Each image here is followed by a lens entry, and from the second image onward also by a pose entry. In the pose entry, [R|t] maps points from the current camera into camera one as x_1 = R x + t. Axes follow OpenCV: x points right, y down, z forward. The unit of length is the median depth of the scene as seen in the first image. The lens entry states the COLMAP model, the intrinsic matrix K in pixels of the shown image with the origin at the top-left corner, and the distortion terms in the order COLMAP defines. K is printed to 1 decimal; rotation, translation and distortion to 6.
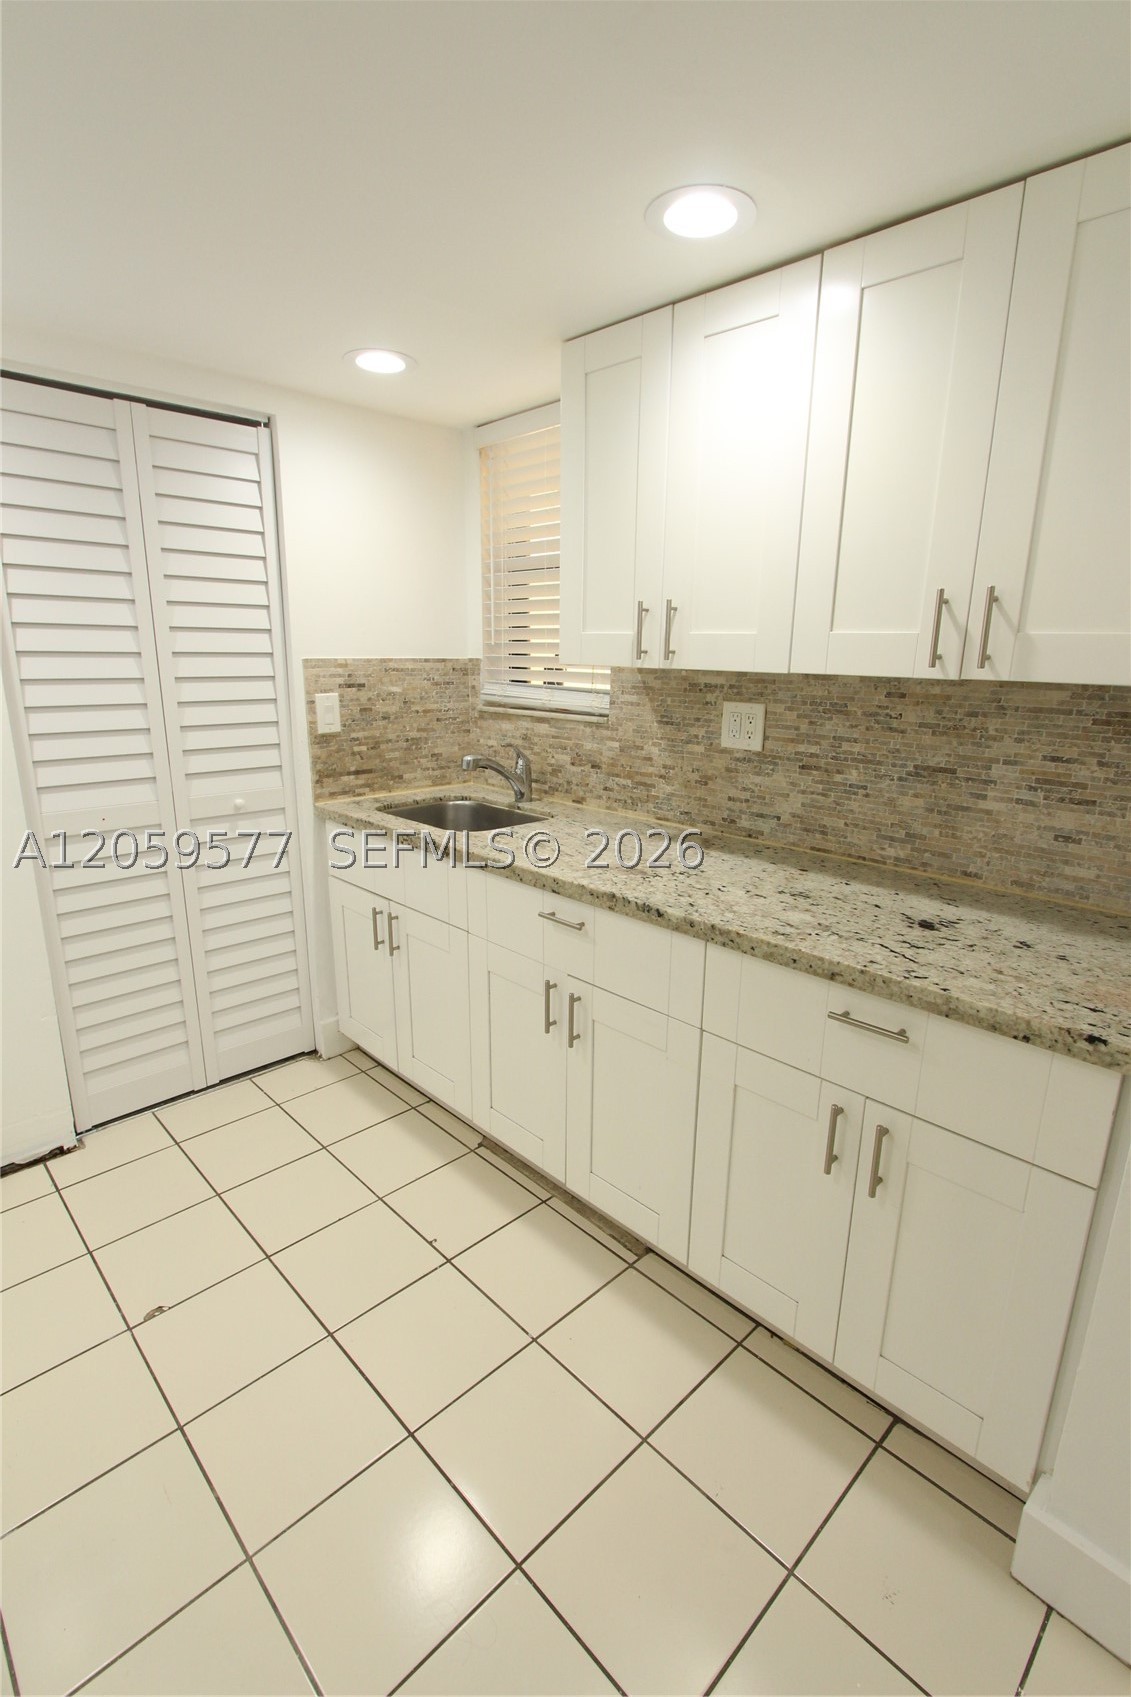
lens RADIAL K [[791.3, 0, 571.2], [0, 791.3, 860.1], [0, 0, 1]] dist [-0.014776, 0.001194]
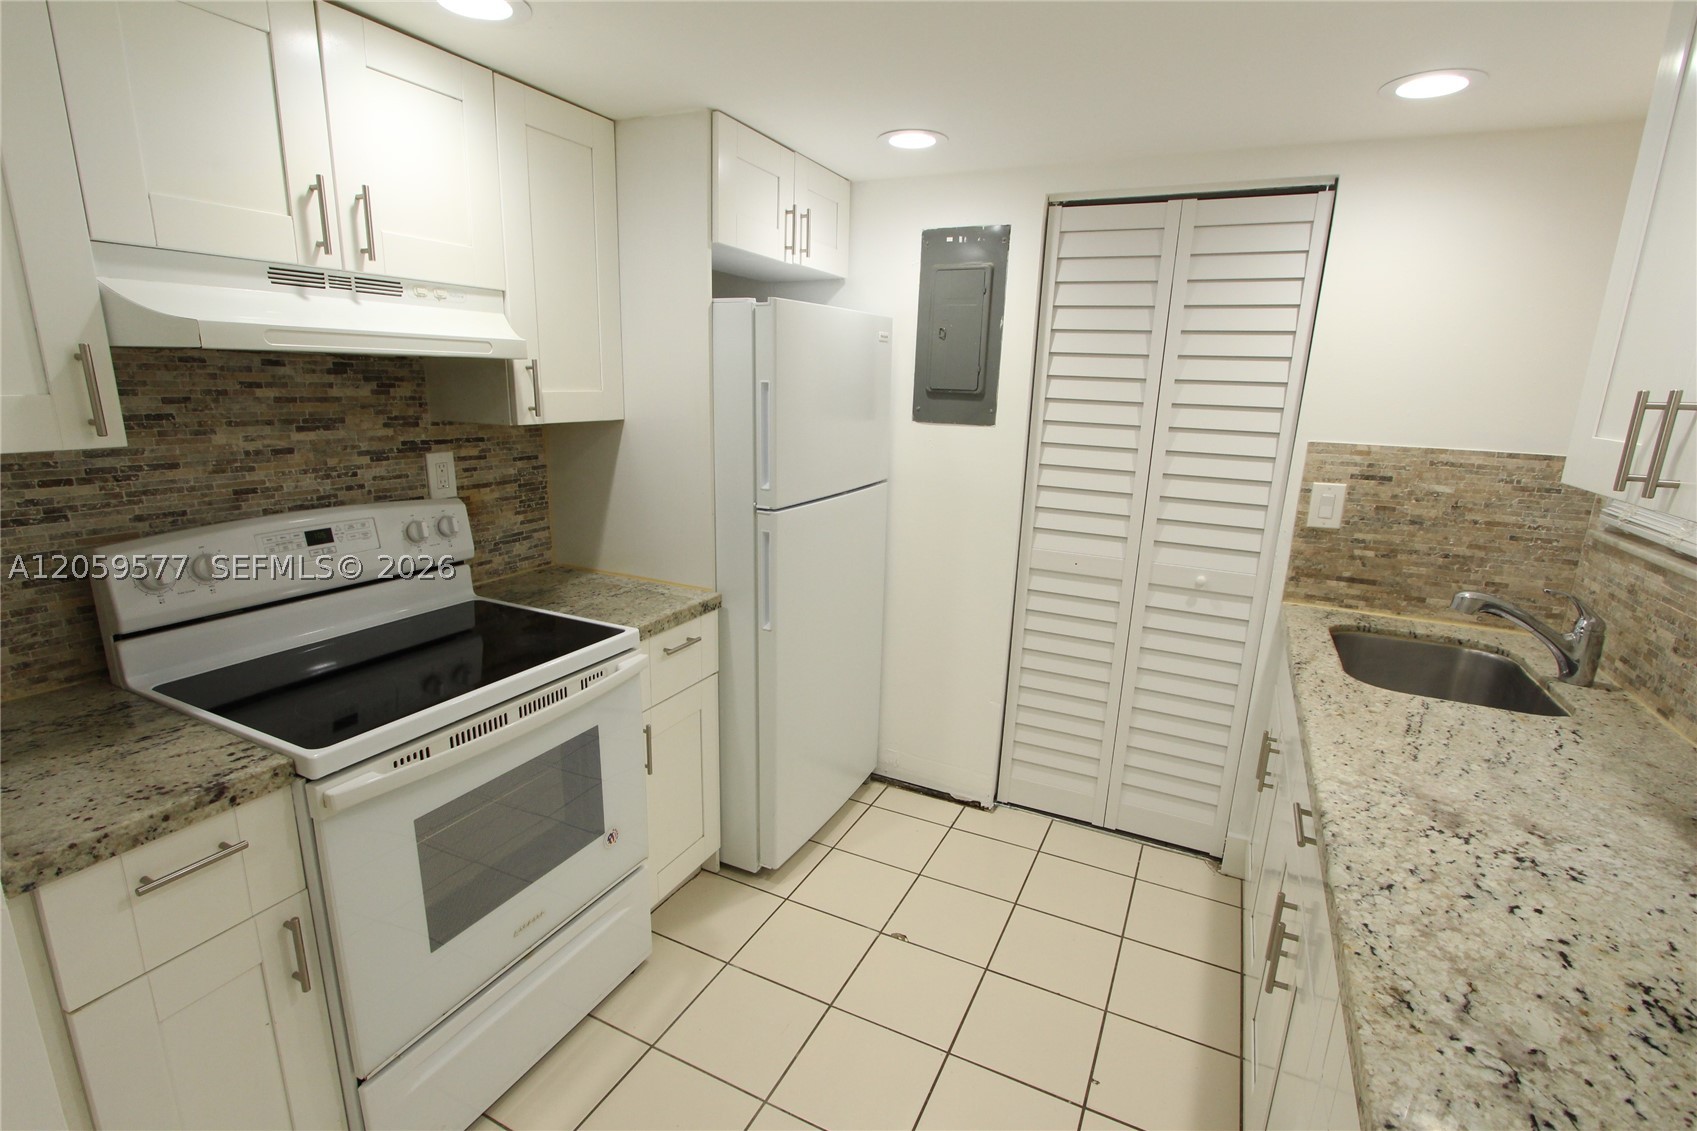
lens RADIAL K [[791.3, 0, 841.2], [0, 791.3, 577.5], [0, 0, 1]] dist [-0.014776, 0.001194]
pose [[0.332067, 0.228295, -0.915212, 0.397864], [-0.266812, 0.953377, 0.141008, -0.112600], [0.904734, 0.197366, 0.377497, 0.262545]]
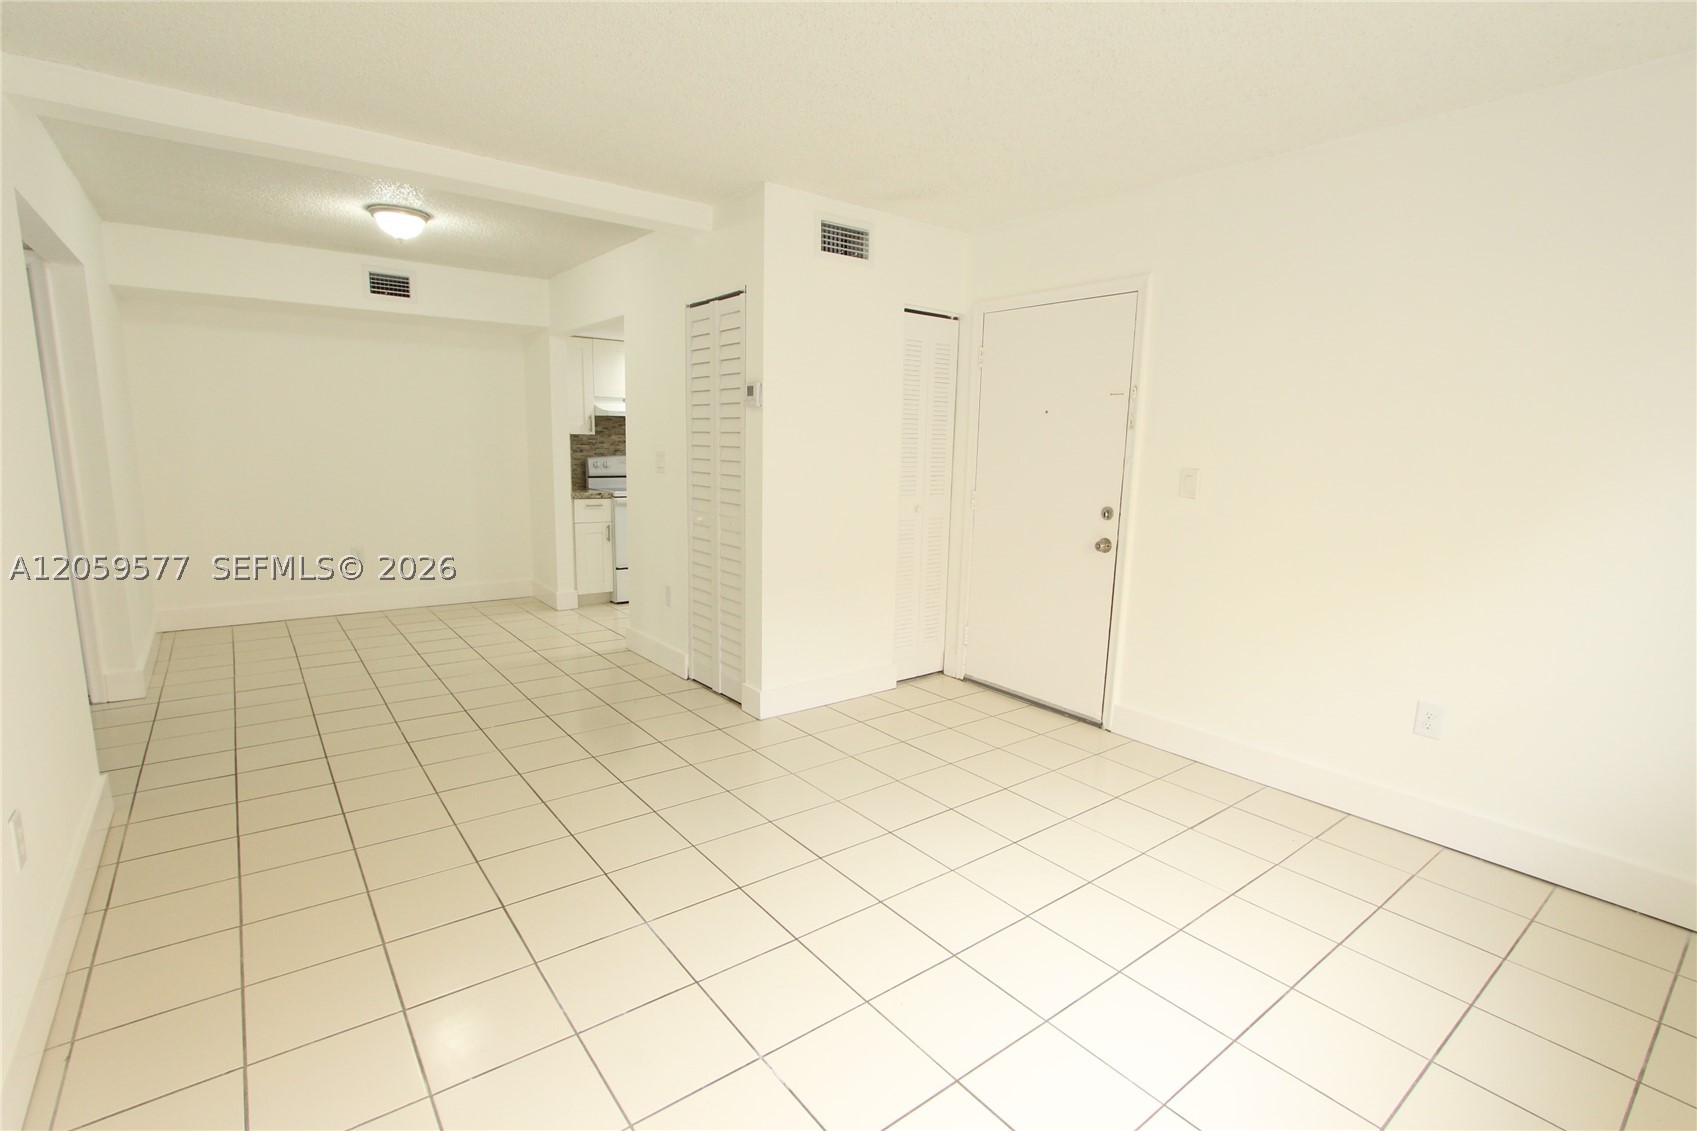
lens RADIAL K [[791.3, 0, 841.2], [0, 791.3, 577.5], [0, 0, 1]] dist [-0.014776, 0.001194]
pose [[-0.109749, 0.153216, -0.982079, 2.721259], [-0.278431, 0.943751, 0.178351, -0.275879], [0.954165, 0.293016, -0.060916, 1.271751]]
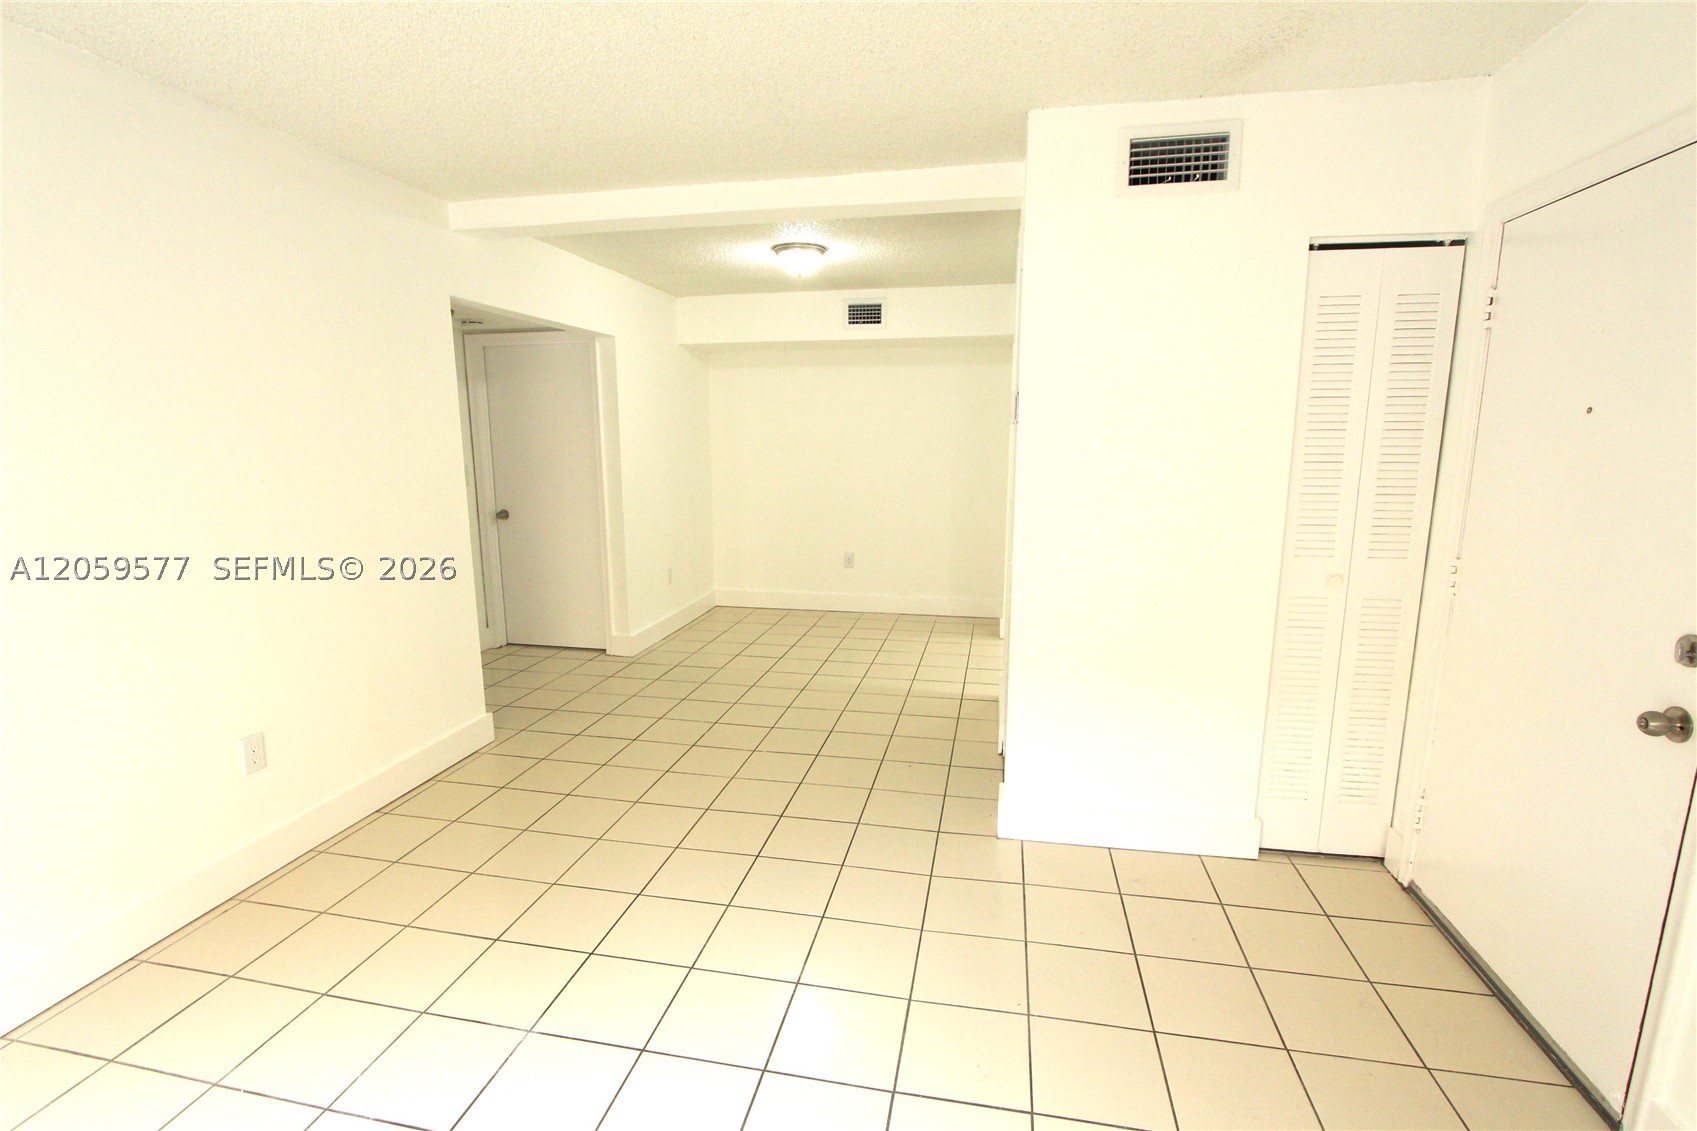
lens RADIAL K [[791.3, 0, 841.2], [0, 791.3, 577.5], [0, 0, 1]] dist [-0.014776, 0.001194]
pose [[-0.823727, 0.089601, -0.559863, 1.928572], [-0.153616, 0.915234, 0.372491, -0.479034], [0.545781, 0.392834, -0.740138, 1.782970]]
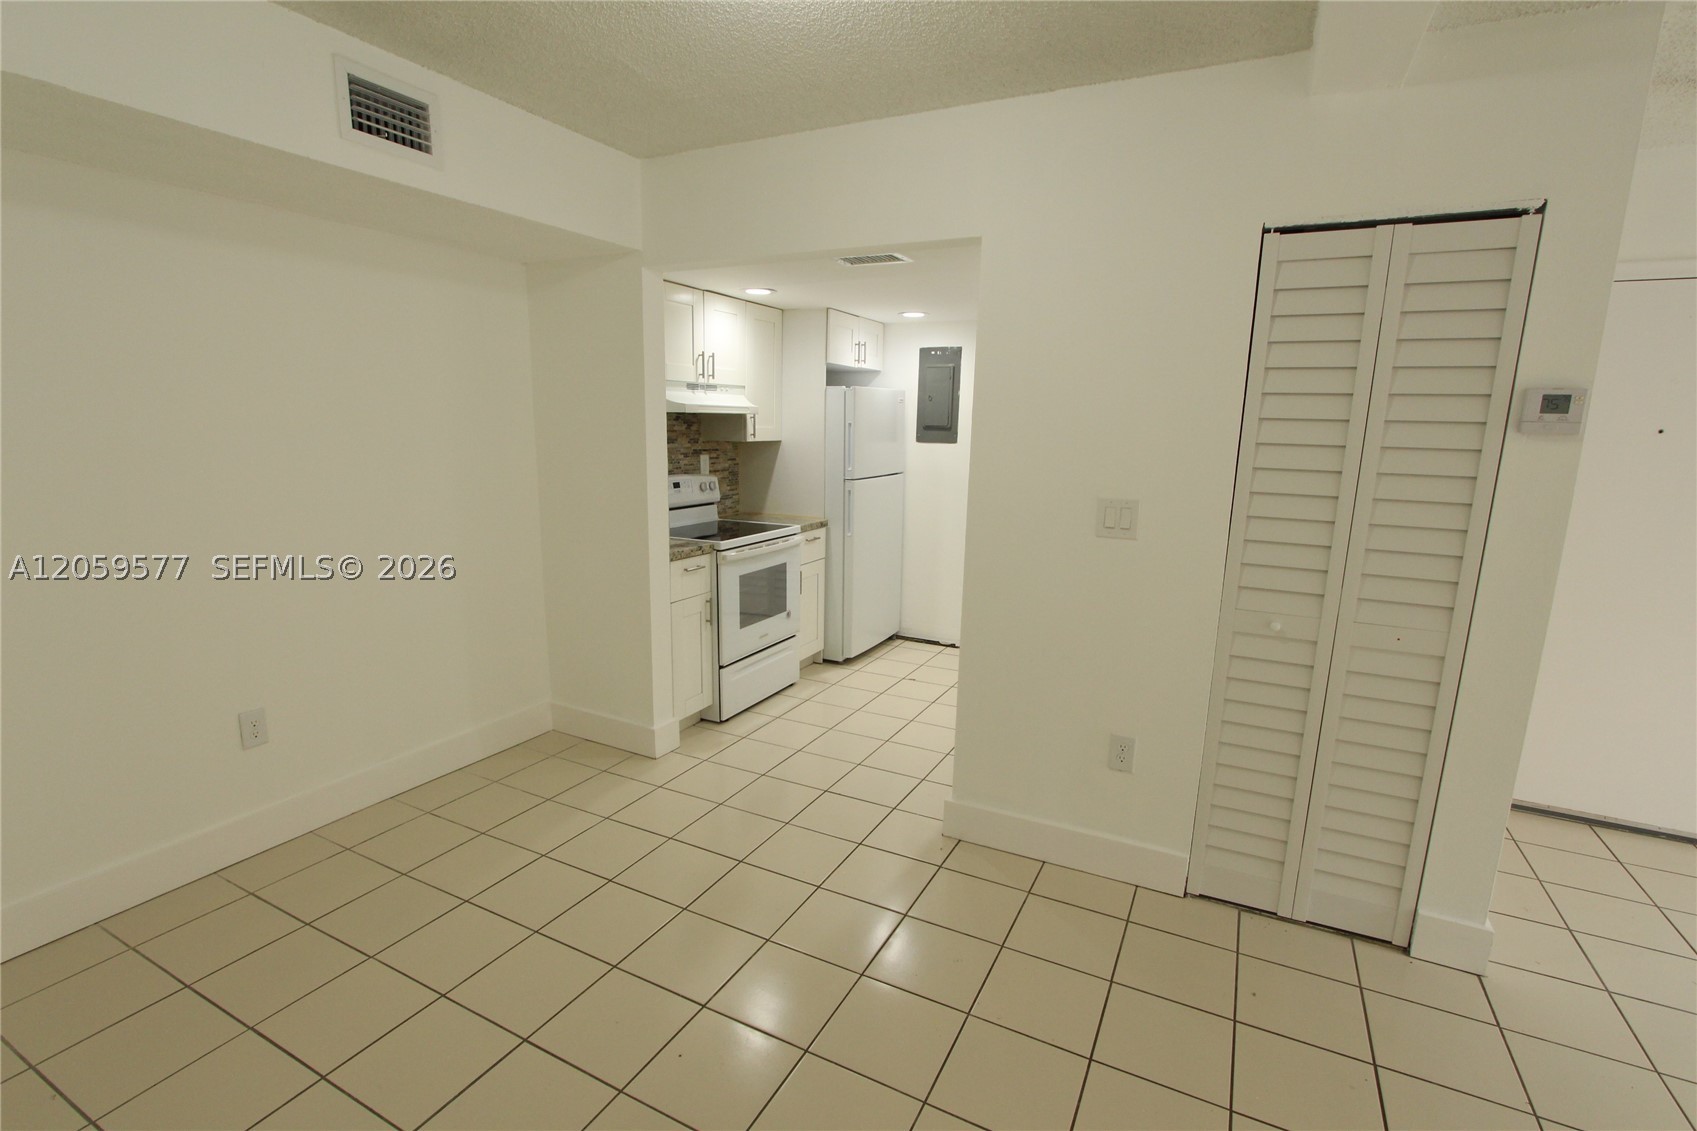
lens RADIAL K [[791.3, 0, 841.2], [0, 791.3, 577.5], [0, 0, 1]] dist [-0.014776, 0.001194]
pose [[0.319658, 0.178307, -0.930605, 1.565491], [-0.258891, 0.961200, 0.095242, 0.034258], [0.911479, 0.210480, 0.353417, -0.221733]]
